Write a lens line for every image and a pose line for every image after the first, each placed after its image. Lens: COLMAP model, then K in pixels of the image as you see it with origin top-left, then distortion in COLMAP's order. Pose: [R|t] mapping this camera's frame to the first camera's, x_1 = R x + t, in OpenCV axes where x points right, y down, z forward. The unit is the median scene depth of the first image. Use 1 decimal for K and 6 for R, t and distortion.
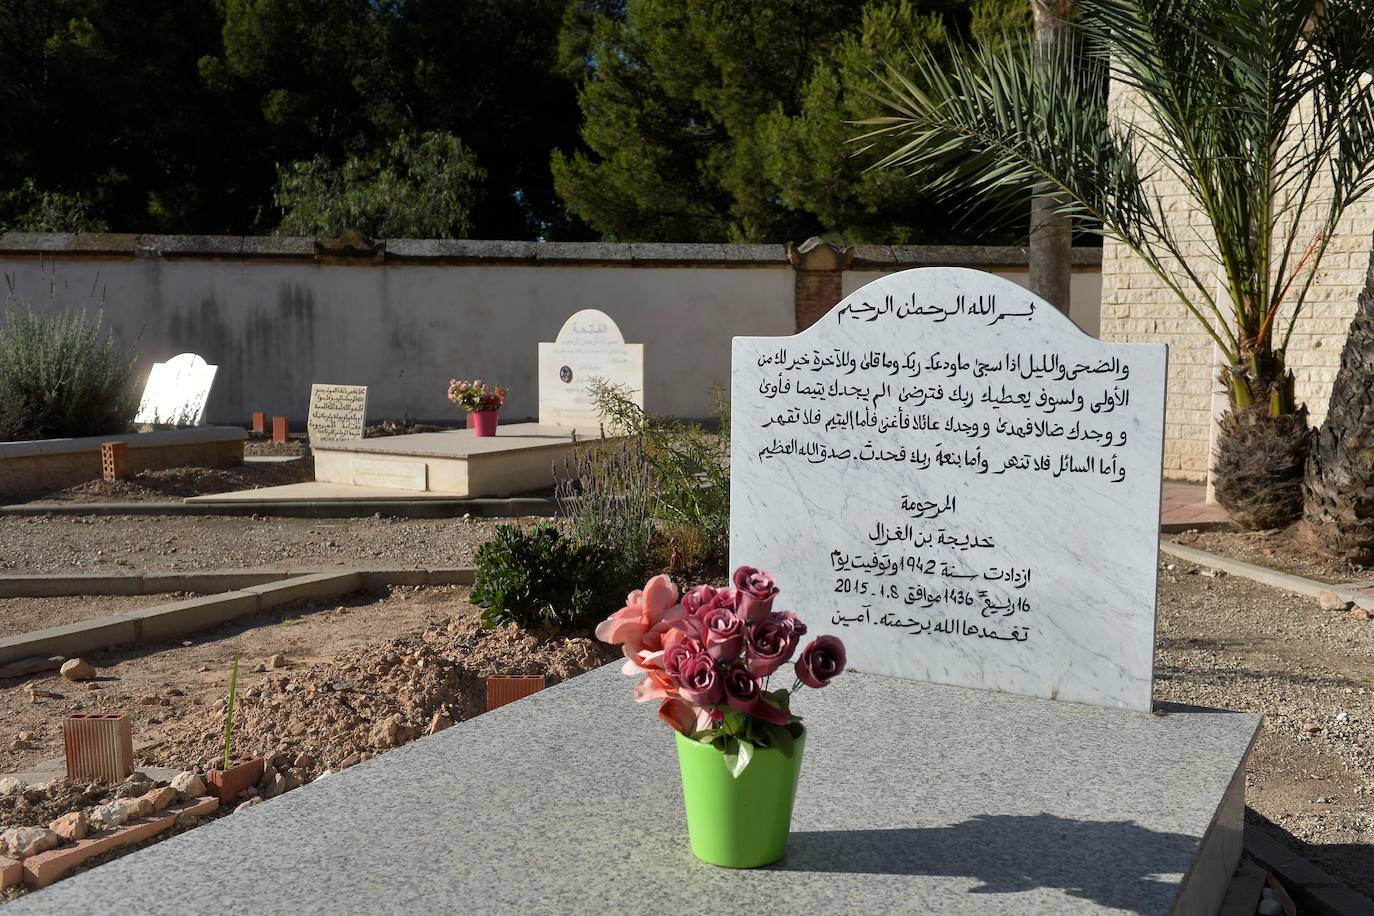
lens RADIAL K [[1349.5, 0, 689.8], [0, 1349.5, 490.8], [0, 0, 1]] dist [0.002499, -0.006585]
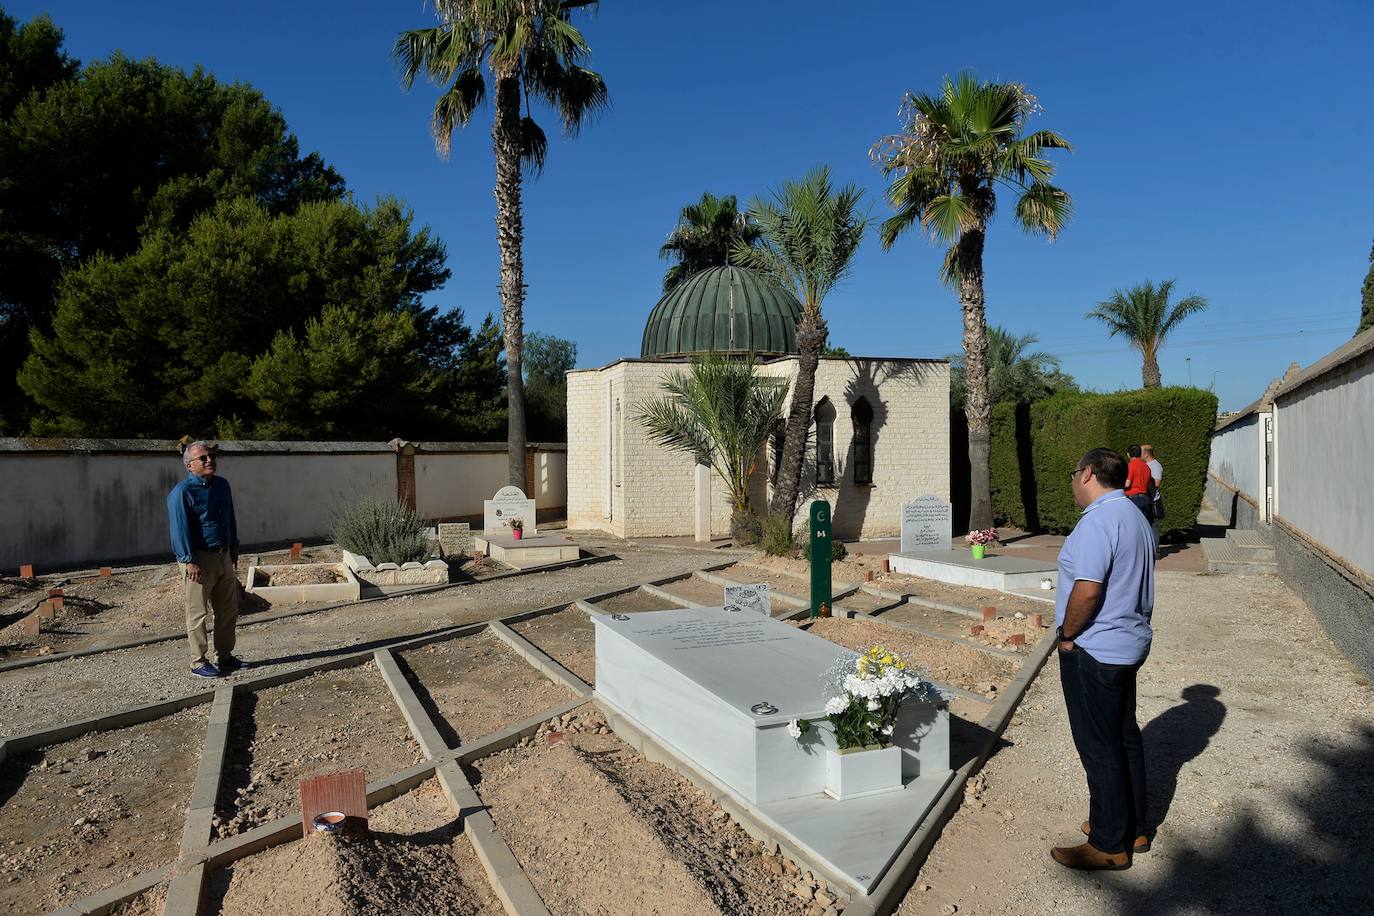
lens RADIAL K [[939.8, 0, 687.0], [0, 939.8, 458.0], [0, 0, 1]] dist [0.009557, -0.022872]
pose [[0.596471, -0.012691, 0.802535, -0.807337], [0.102591, 0.992879, -0.060548, -0.031362], [-0.796051, 0.118448, 0.593525, -0.176576]]
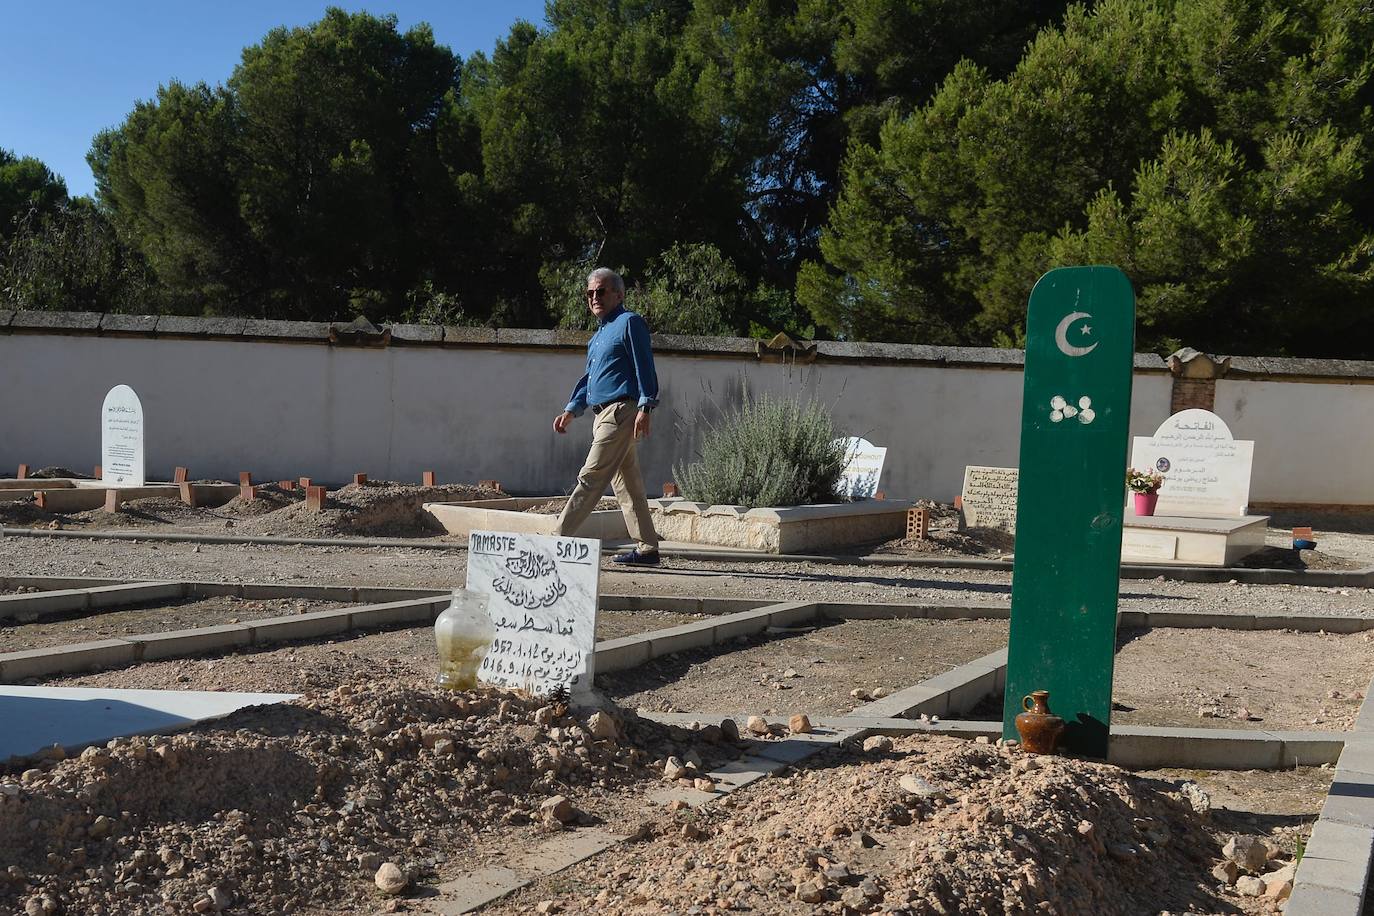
lens RADIAL K [[1257.1, 0, 528.4], [0, 1257.1, 577.2], [0, 0, 1]] dist [-0.004980, -0.008156]
pose [[0.992320, 0.043974, -0.115620, -0.328129], [-0.043704, 0.999033, 0.004870, 0.018189], [0.115722, 0.000220, 0.993282, -0.081764]]
